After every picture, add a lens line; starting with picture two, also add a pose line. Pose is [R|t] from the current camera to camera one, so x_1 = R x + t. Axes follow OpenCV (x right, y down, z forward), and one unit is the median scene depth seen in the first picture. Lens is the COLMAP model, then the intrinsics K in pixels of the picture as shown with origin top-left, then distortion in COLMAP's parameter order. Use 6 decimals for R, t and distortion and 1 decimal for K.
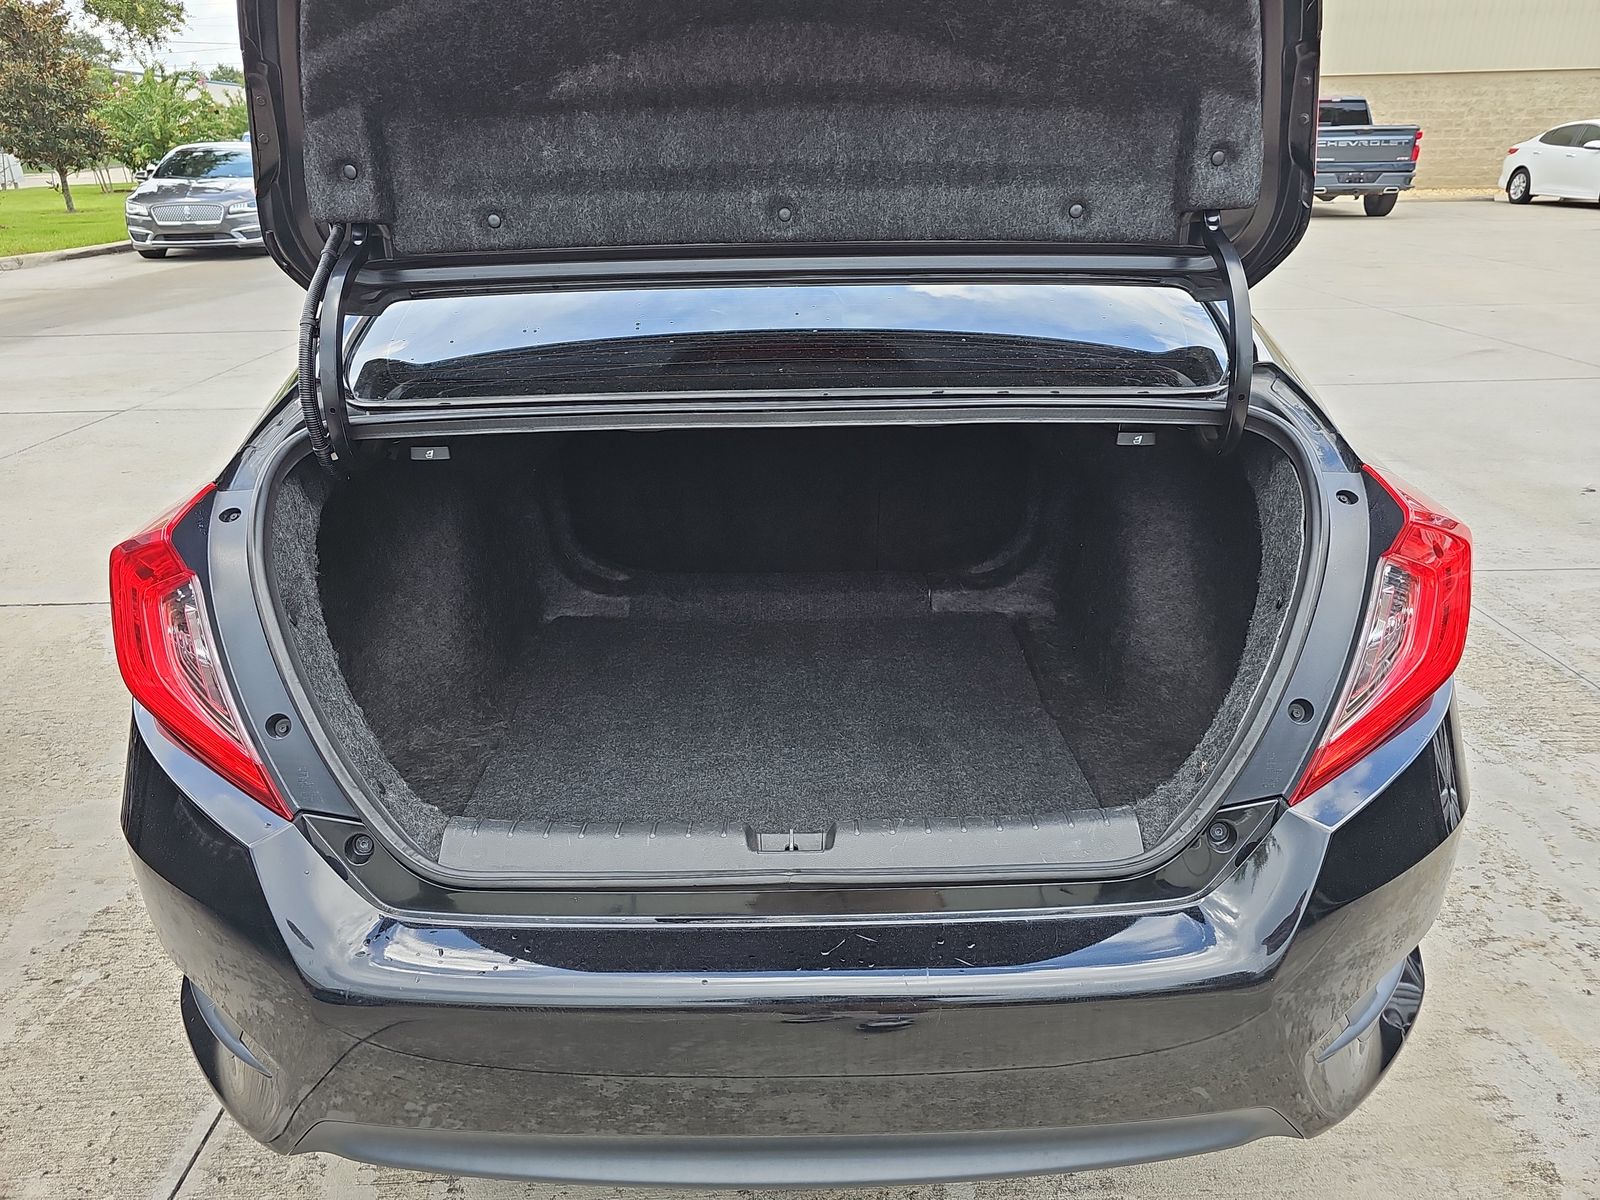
lens RADIAL K [[1065.0, 0, 800.0], [0, 1065.0, 600.0], [0, 0, 1]] dist [0.031766, -0.018385]
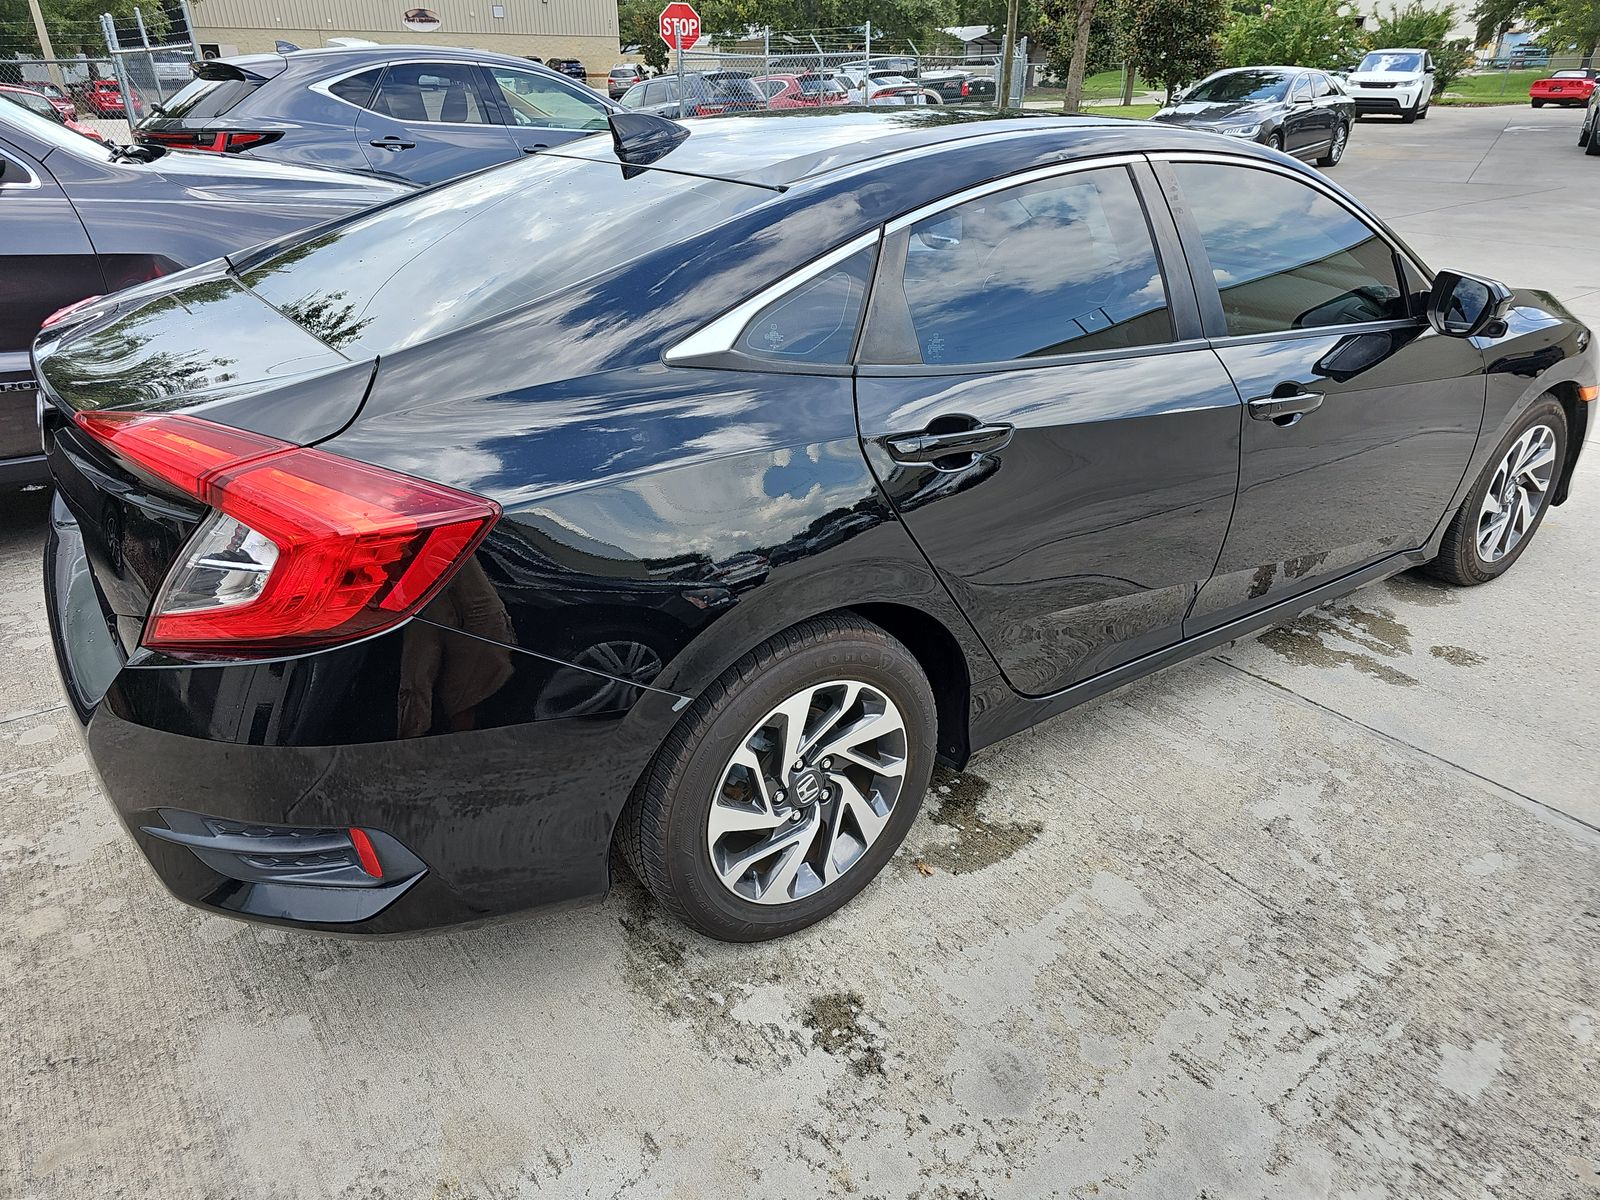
lens RADIAL K [[1065.0, 0, 800.0], [0, 1065.0, 600.0], [0, 0, 1]] dist [0.031766, -0.018385]
pose [[0.578847, 0.371933, -0.725673, 0.976441], [-0.322471, 0.921787, 0.215223, -0.224095], [0.748965, 0.109428, 0.653511, 0.355142]]
